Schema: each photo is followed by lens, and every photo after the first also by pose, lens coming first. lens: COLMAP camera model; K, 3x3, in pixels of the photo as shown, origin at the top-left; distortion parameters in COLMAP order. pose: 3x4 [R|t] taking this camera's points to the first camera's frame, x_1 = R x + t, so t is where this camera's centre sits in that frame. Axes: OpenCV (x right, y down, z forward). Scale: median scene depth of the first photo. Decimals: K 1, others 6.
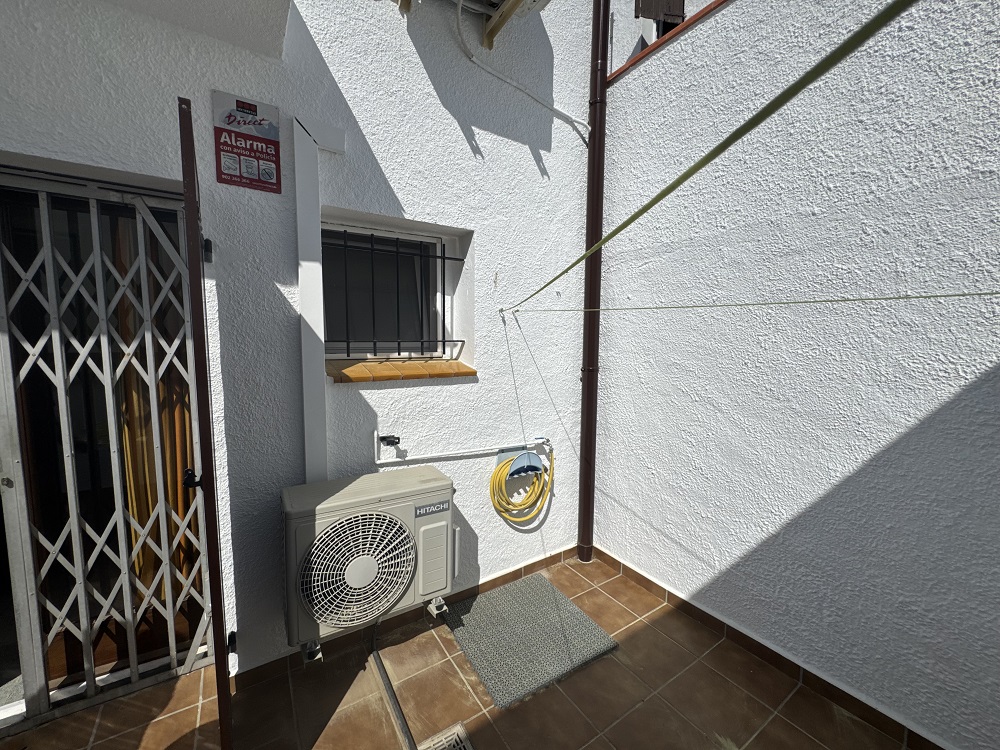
lens RADIAL K [[399.4, 0, 500.7], [0, 399.4, 374.8], [0, 0, 1]] dist [-0.002352, 0.000293]
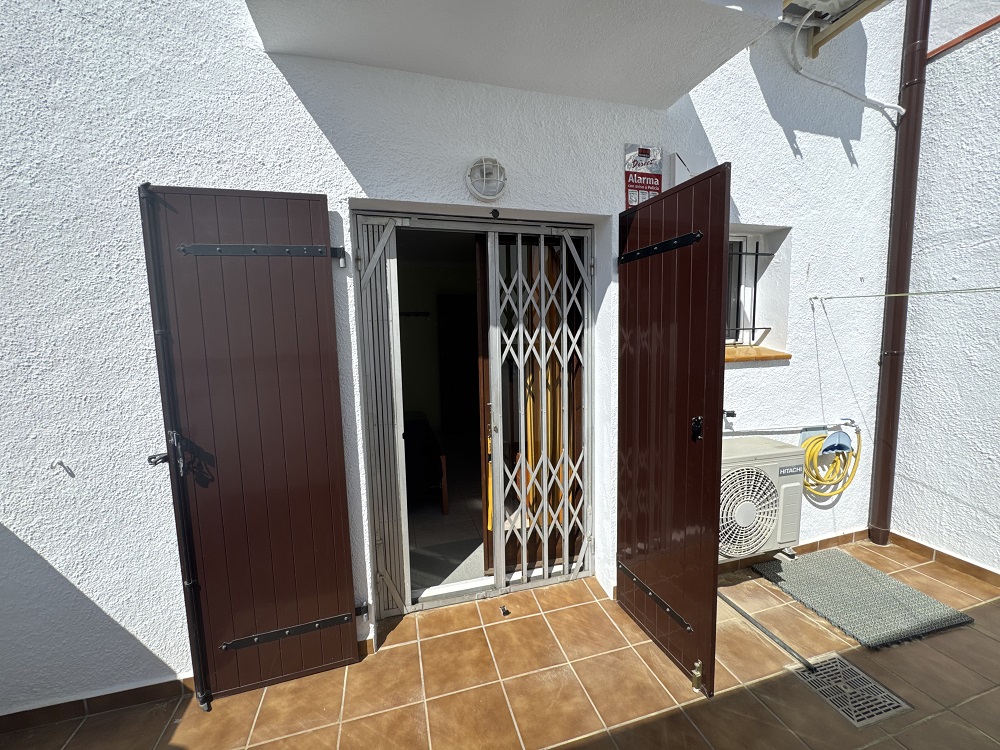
lens RADIAL K [[399.4, 0, 500.7], [0, 399.4, 374.8], [0, 0, 1]] dist [-0.002352, 0.000293]
pose [[0.956627, 0.000663, -0.291315, -0.482735], [0.003273, 0.999910, 0.013024, 0.027431], [0.291298, -0.013412, 0.956538, -0.272481]]
